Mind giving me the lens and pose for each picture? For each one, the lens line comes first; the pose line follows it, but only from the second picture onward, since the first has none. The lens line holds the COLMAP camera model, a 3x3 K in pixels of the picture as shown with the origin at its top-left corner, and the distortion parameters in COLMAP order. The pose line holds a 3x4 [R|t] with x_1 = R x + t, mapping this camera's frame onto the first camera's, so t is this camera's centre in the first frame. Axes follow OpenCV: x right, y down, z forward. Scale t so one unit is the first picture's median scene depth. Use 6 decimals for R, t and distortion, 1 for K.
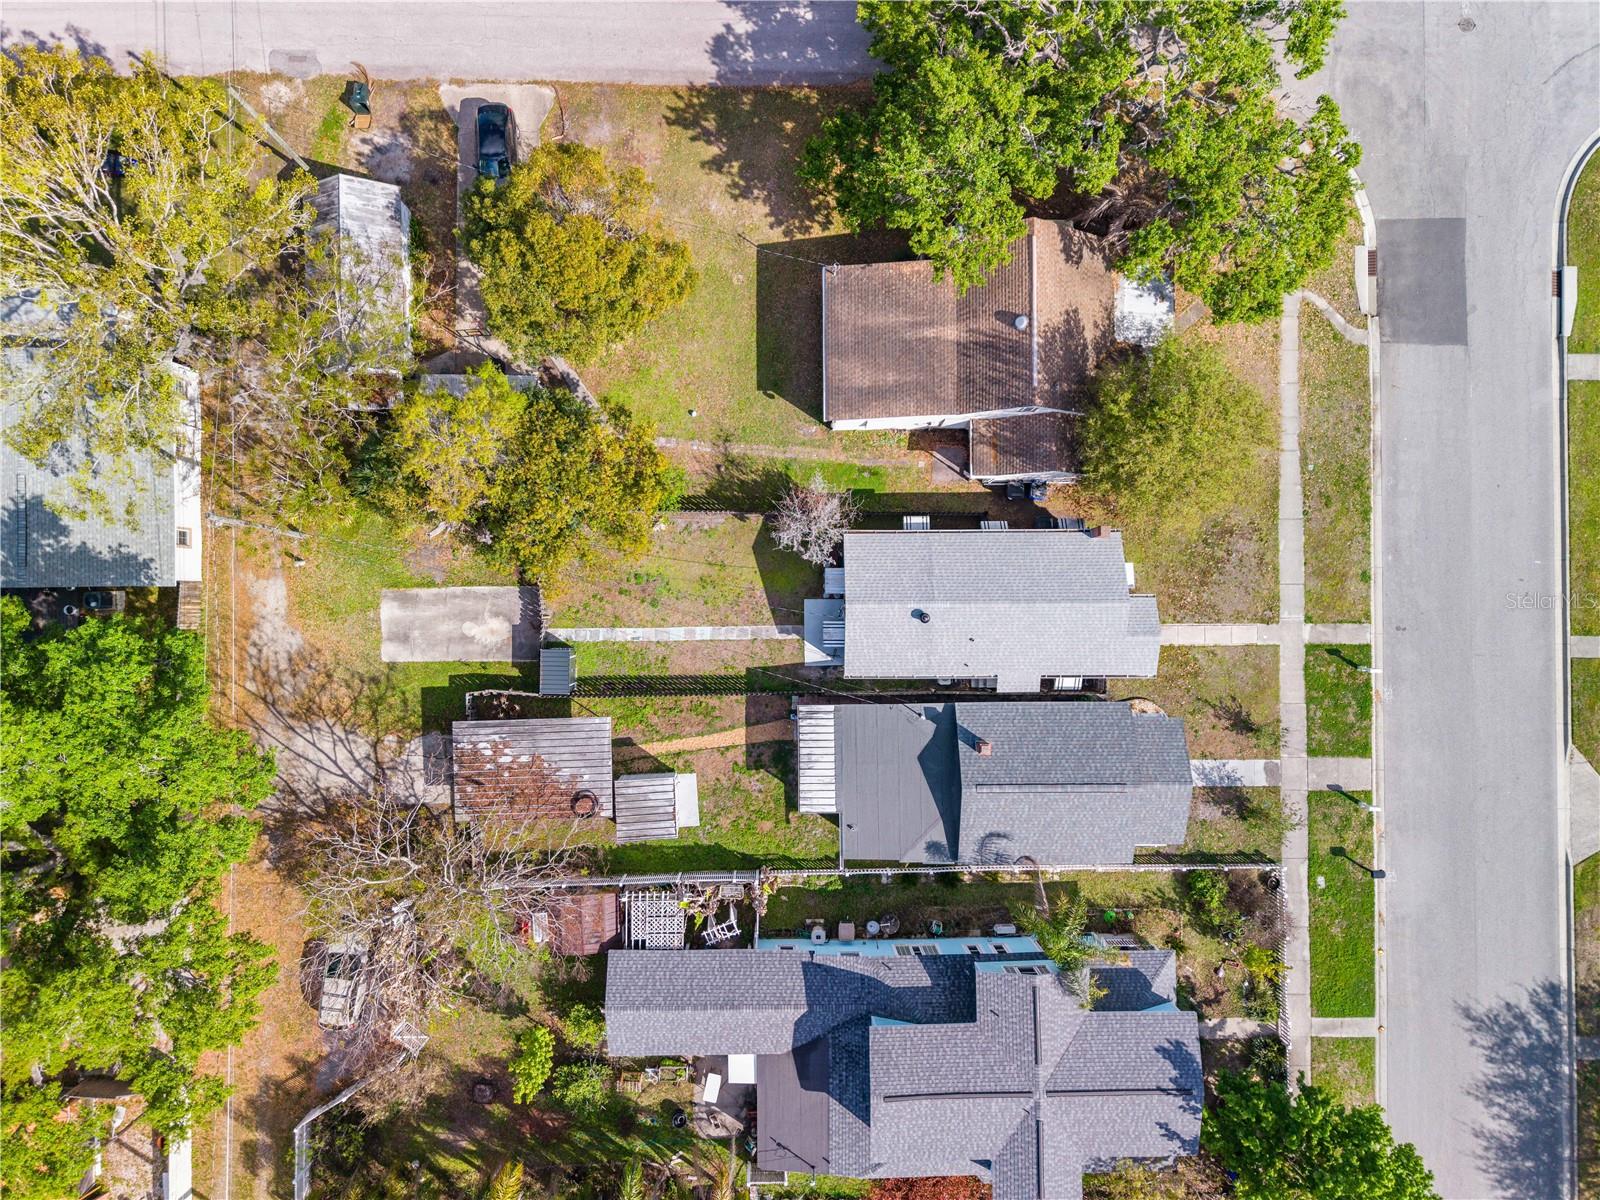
lens RADIAL K [[1072.3, 0, 798.4], [0, 1072.3, 600.1], [0, 0, 1]] dist [0.008359, -0.004207]
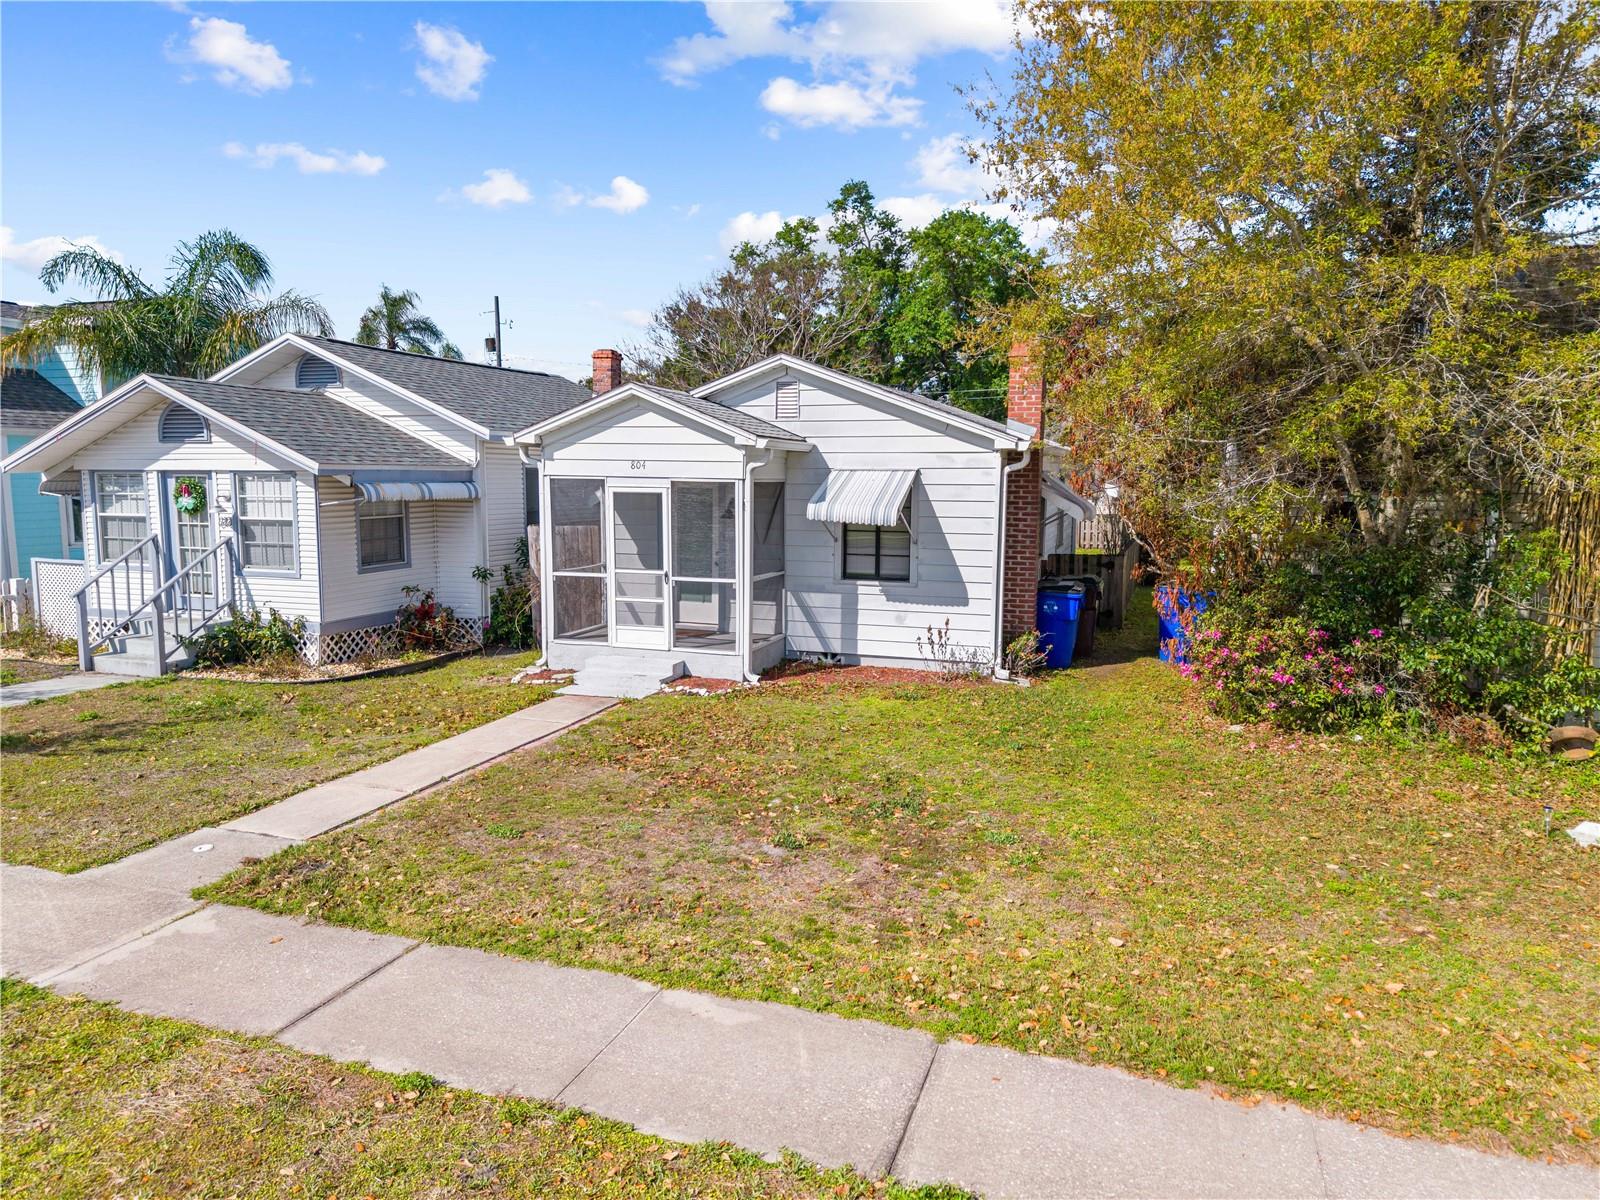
lens RADIAL K [[1072.3, 0, 798.4], [0, 1072.3, 600.1], [0, 0, 1]] dist [0.008359, -0.004207]
pose [[-0.326687, 0.079818, -0.941756, 0.562942], [-0.945047, -0.040962, 0.324357, -0.096943], [-0.012687, 0.995967, 0.088814, 0.974383]]
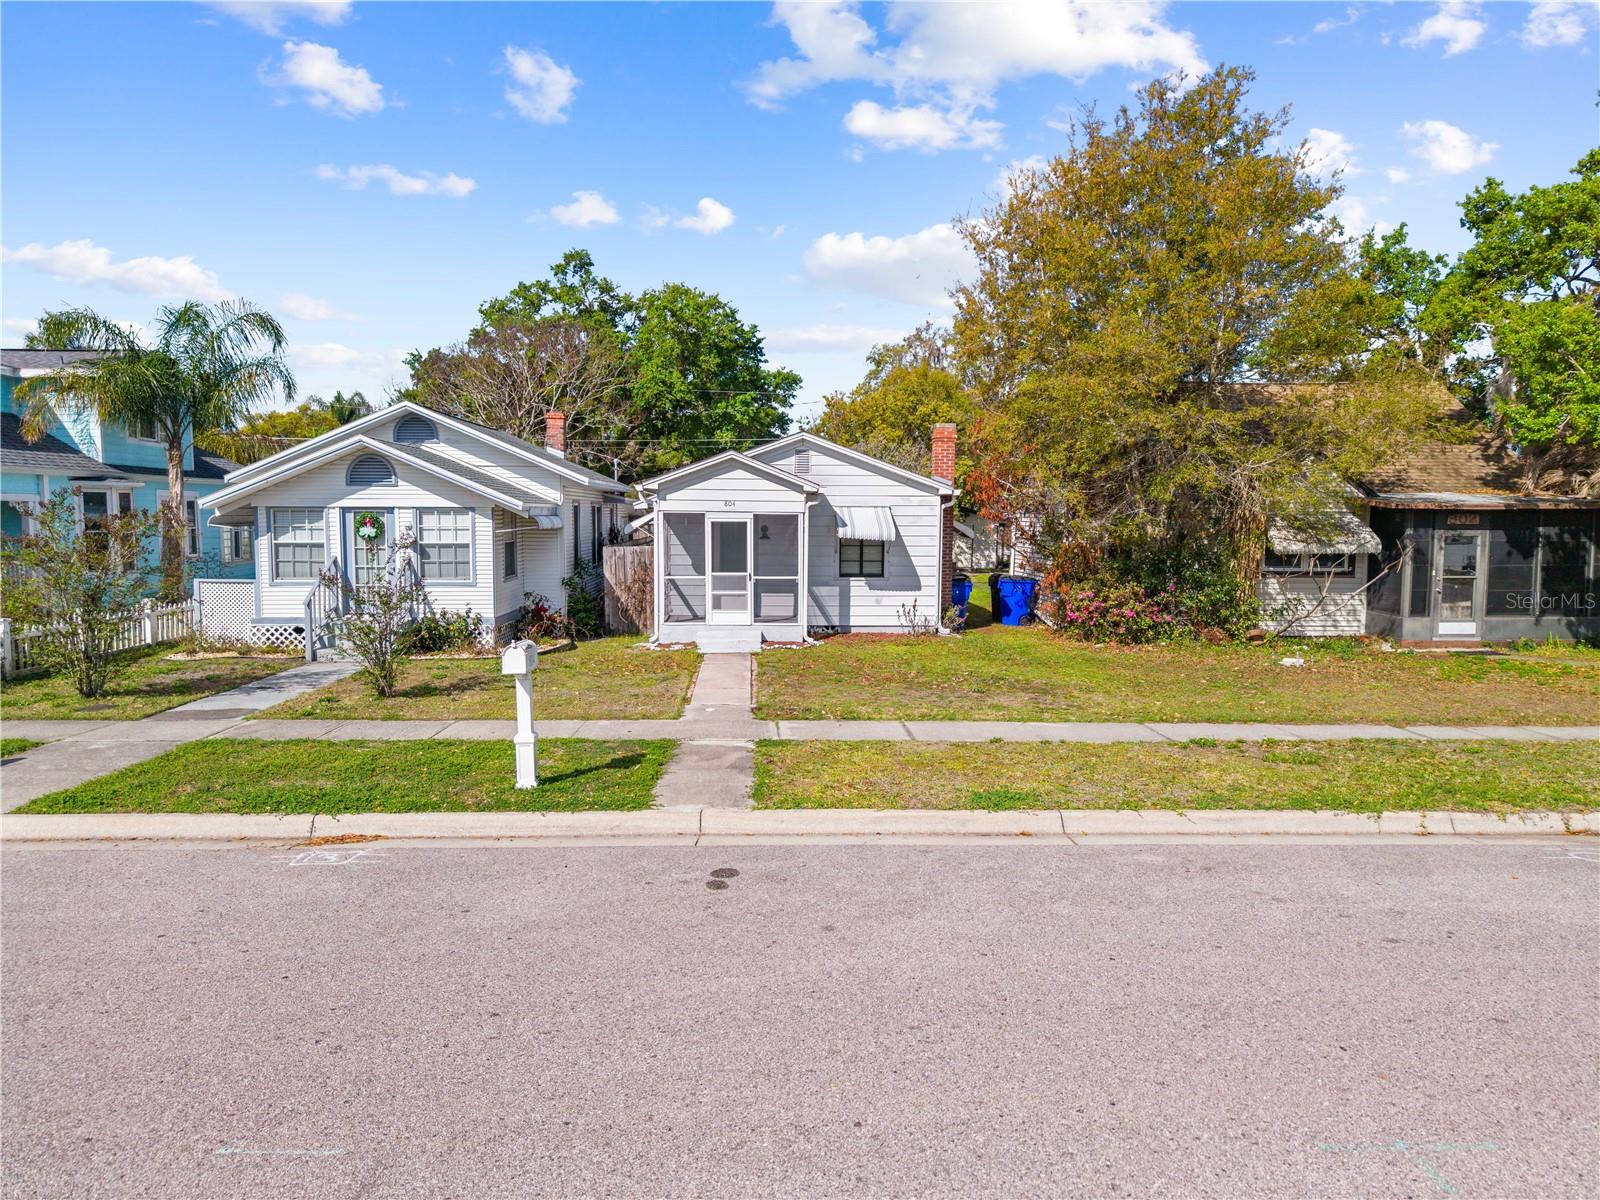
lens RADIAL K [[1062.7, 0, 802.2], [0, 1062.7, 611.4], [0, 0, 1]] dist [0.034779, -0.001849]
pose [[0.041498, 0.062846, -0.997160, 0.732701], [-0.999139, 0.003035, -0.041389, 0.022114], [0.000425, 0.998019, 0.062918, 0.980781]]
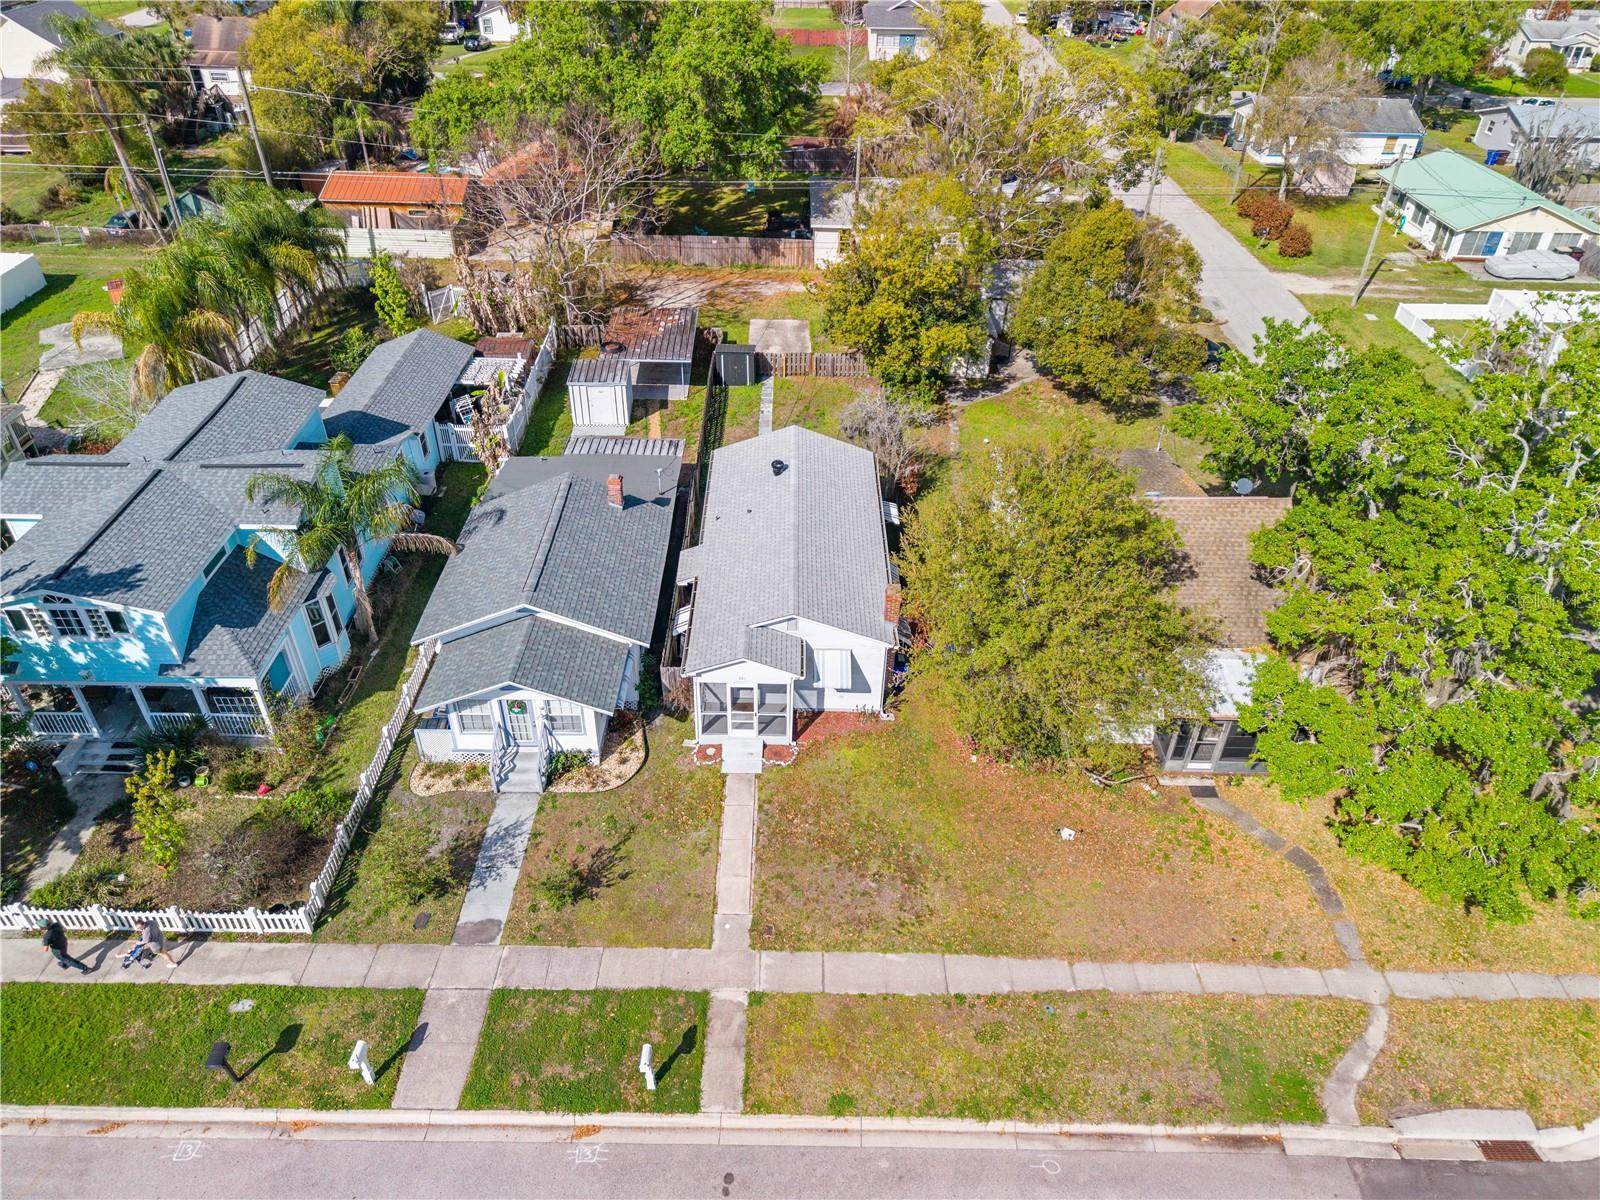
lens RADIAL K [[1072.3, 0, 798.4], [0, 1072.3, 600.1], [0, 0, 1]] dist [0.008359, -0.004207]
pose [[-0.005381, 0.576236, -0.817265, 0.810505], [-0.999890, -0.014413, -0.003578, 0.002297], [-0.013841, 0.817156, 0.576250, 0.556617]]
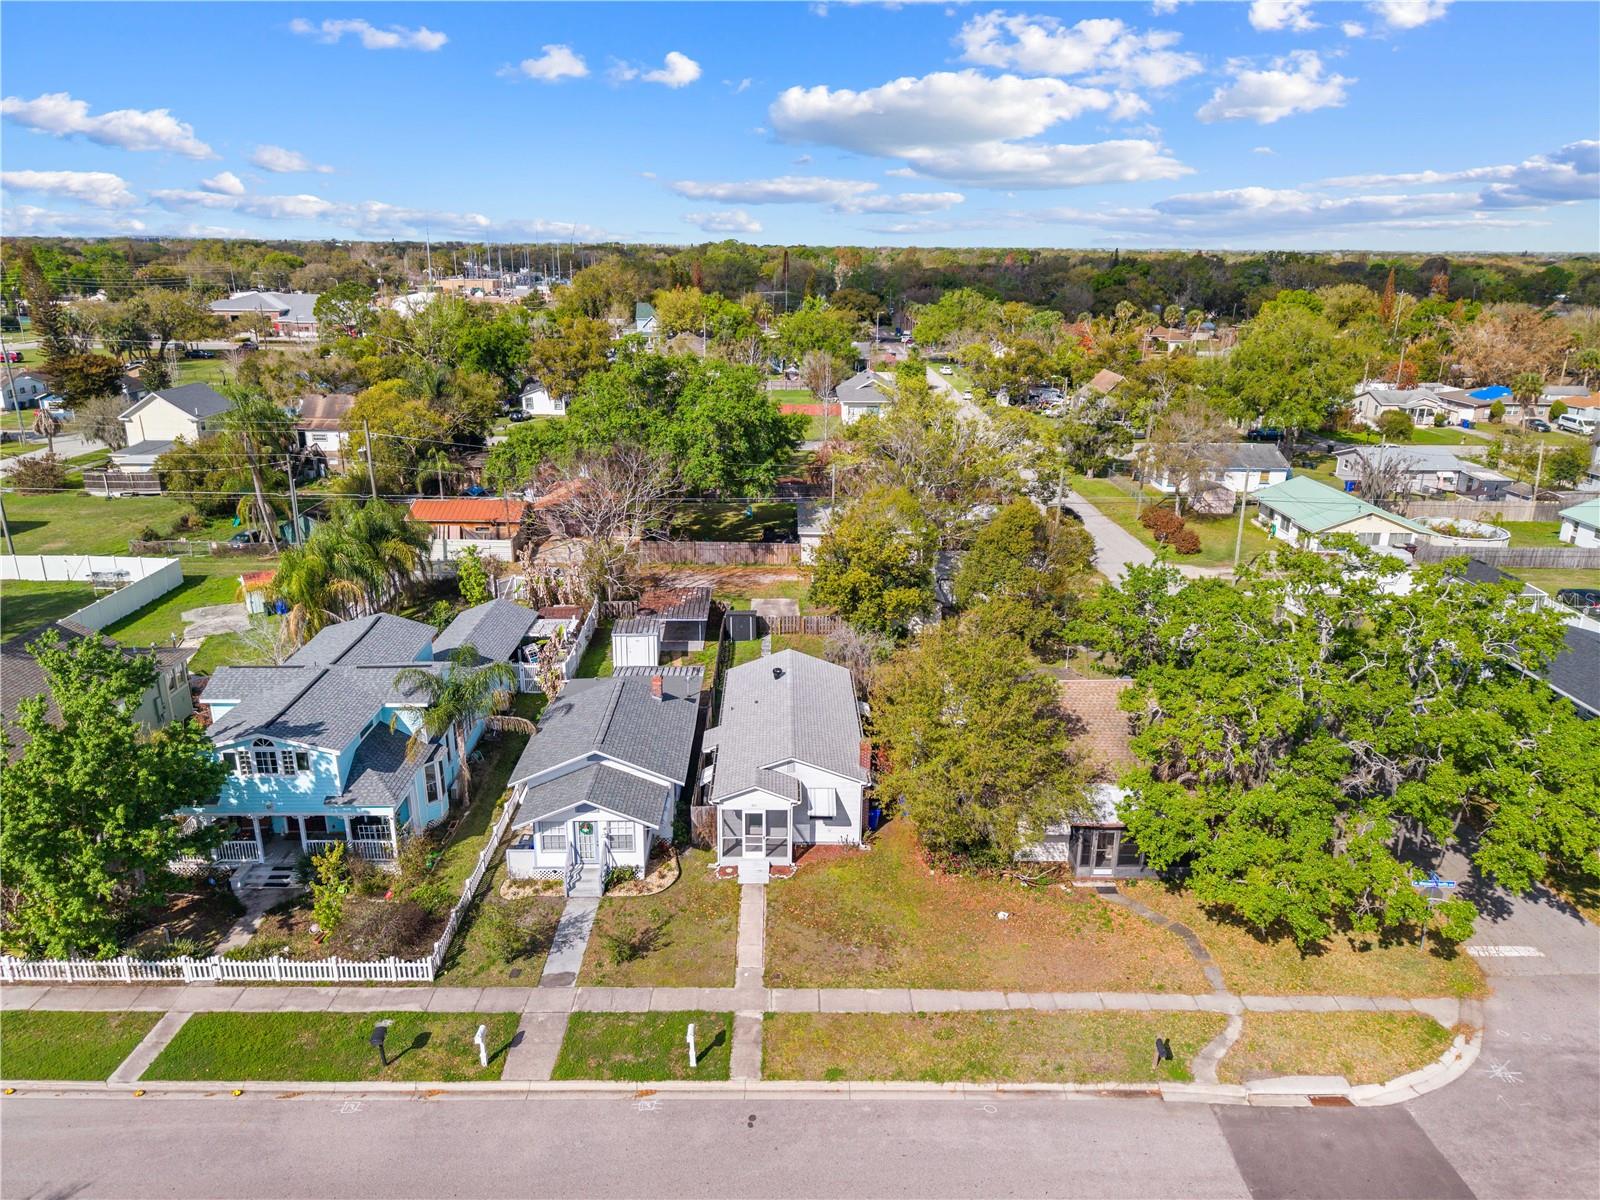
lens RADIAL K [[1079.6, 0, 800.0], [0, 1079.6, 600.0], [0, 0, 1]] dist [0.017762, -0.007953]
pose [[0.012322, 0.291139, -0.956601, 1.095347], [-0.999909, -0.001725, -0.013404, 0.008282], [-0.005552, 0.956679, 0.291091, 0.553668]]
